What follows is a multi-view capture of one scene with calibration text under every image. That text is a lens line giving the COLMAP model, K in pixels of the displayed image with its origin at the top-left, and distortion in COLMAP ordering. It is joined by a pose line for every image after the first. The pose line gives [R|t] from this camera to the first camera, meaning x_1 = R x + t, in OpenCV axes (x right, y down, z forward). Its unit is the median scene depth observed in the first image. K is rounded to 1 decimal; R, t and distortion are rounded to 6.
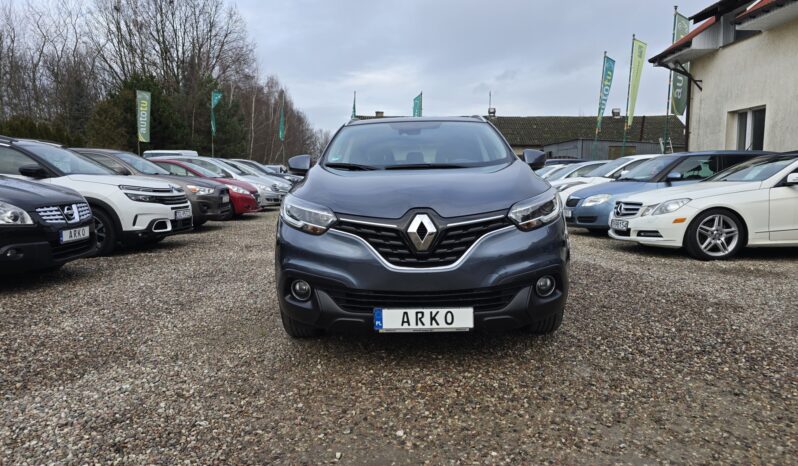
lens RADIAL K [[548.0, 0, 397.6], [0, 548.0, 230.1], [0, 0, 1]] dist [0.040421, -0.036058]
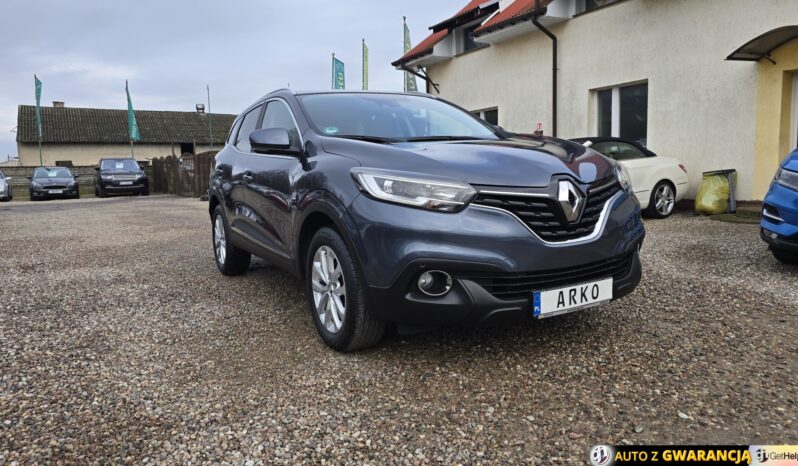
lens RADIAL K [[548.0, 0, 399.2], [0, 548.0, 233.9], [0, 0, 1]] dist [0.040421, -0.036058]
pose [[0.858670, -0.077125, 0.506692, -0.648178], [0.074342, 0.996900, 0.025756, 0.014022], [-0.507108, 0.015553, 0.861742, 0.360911]]
